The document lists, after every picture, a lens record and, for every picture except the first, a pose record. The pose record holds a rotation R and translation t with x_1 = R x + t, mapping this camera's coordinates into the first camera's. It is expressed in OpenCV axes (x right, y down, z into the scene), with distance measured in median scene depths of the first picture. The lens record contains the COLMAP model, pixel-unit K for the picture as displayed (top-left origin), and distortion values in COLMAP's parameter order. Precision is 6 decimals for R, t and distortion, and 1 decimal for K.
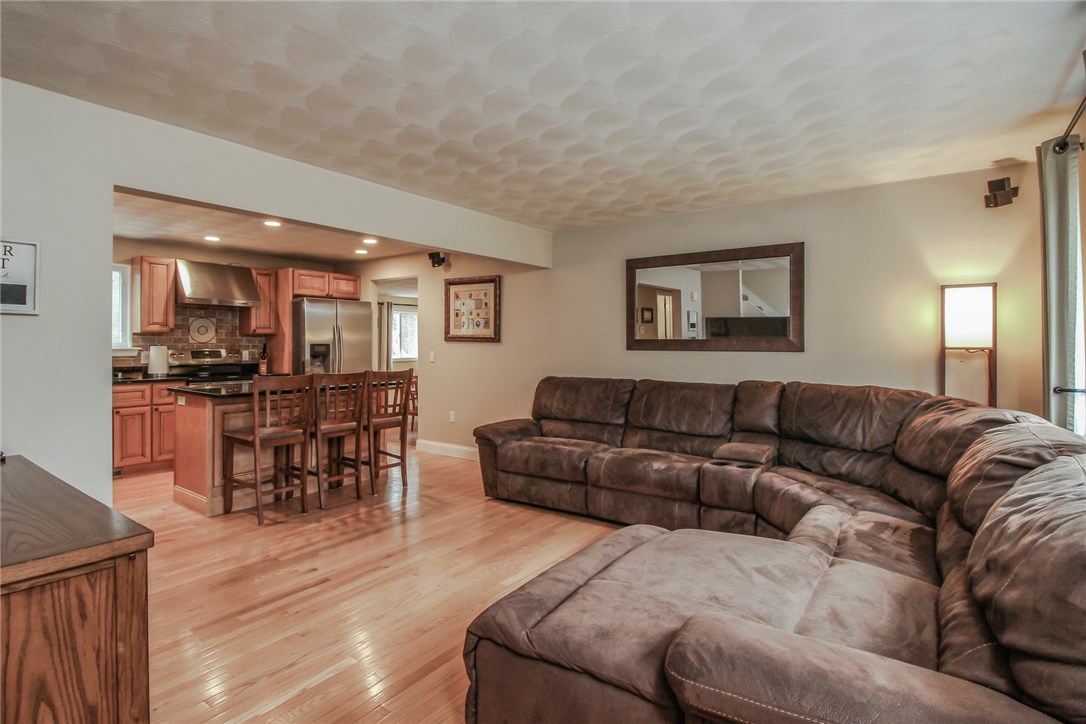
lens RADIAL K [[515.0, 0, 544.9], [0, 515.0, 344.9], [0, 0, 1]] dist [-0.001434, -0.000580]
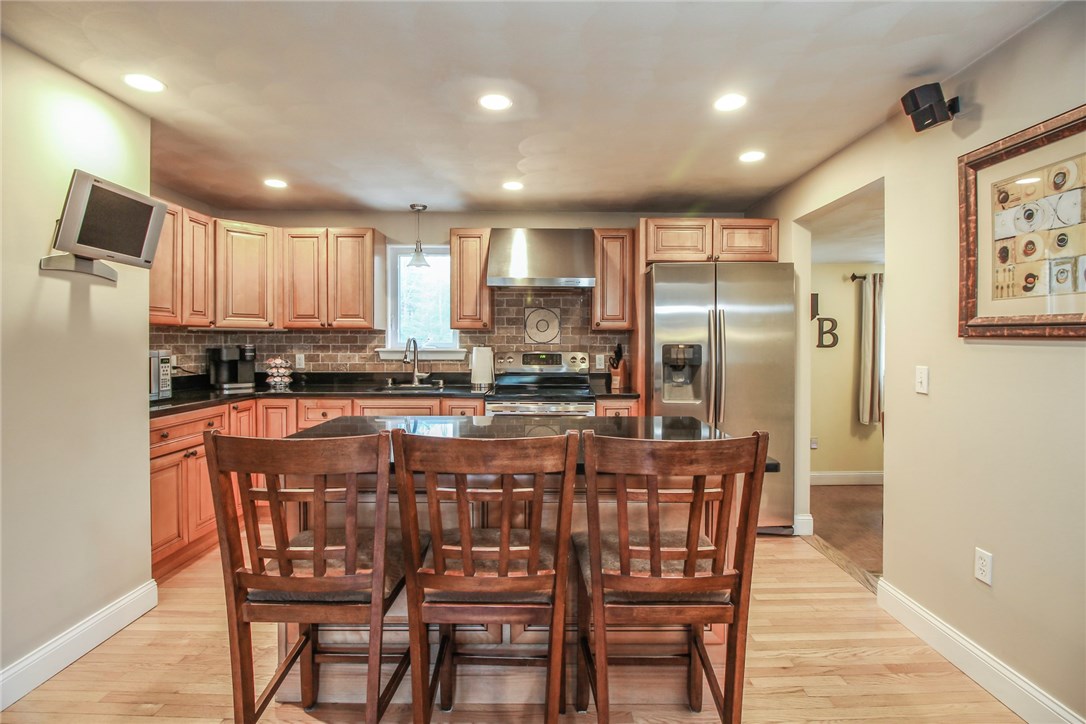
lens RADIAL K [[515.0, 0, 544.9], [0, 515.0, 344.9], [0, 0, 1]] dist [-0.001434, -0.000580]
pose [[0.582769, 0.001011, -0.812637, -0.075202], [-0.003274, 0.999994, -0.001104, -0.000546], [0.812631, 0.003304, 0.582769, 0.570094]]
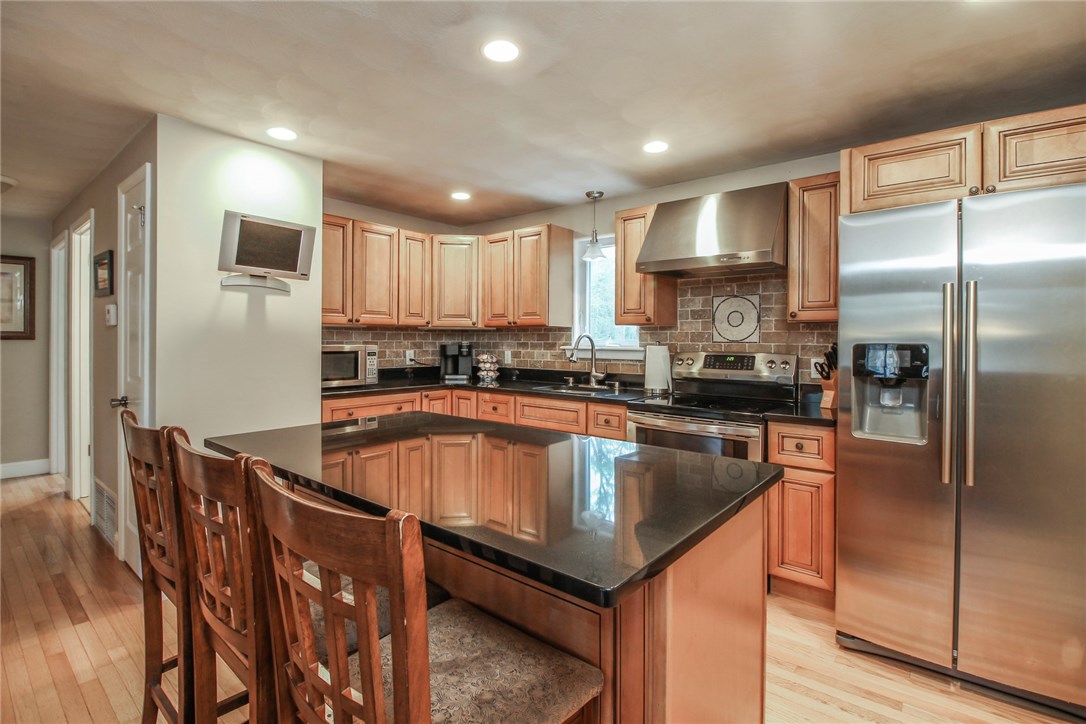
lens RADIAL K [[515.0, 0, 544.9], [0, 515.0, 344.9], [0, 0, 1]] dist [-0.001434, -0.000580]
pose [[-0.065555, 0.003944, -0.997841, -0.089196], [-0.010796, 0.999931, 0.004662, -0.000419], [0.997791, 0.011079, -0.065508, 0.812407]]
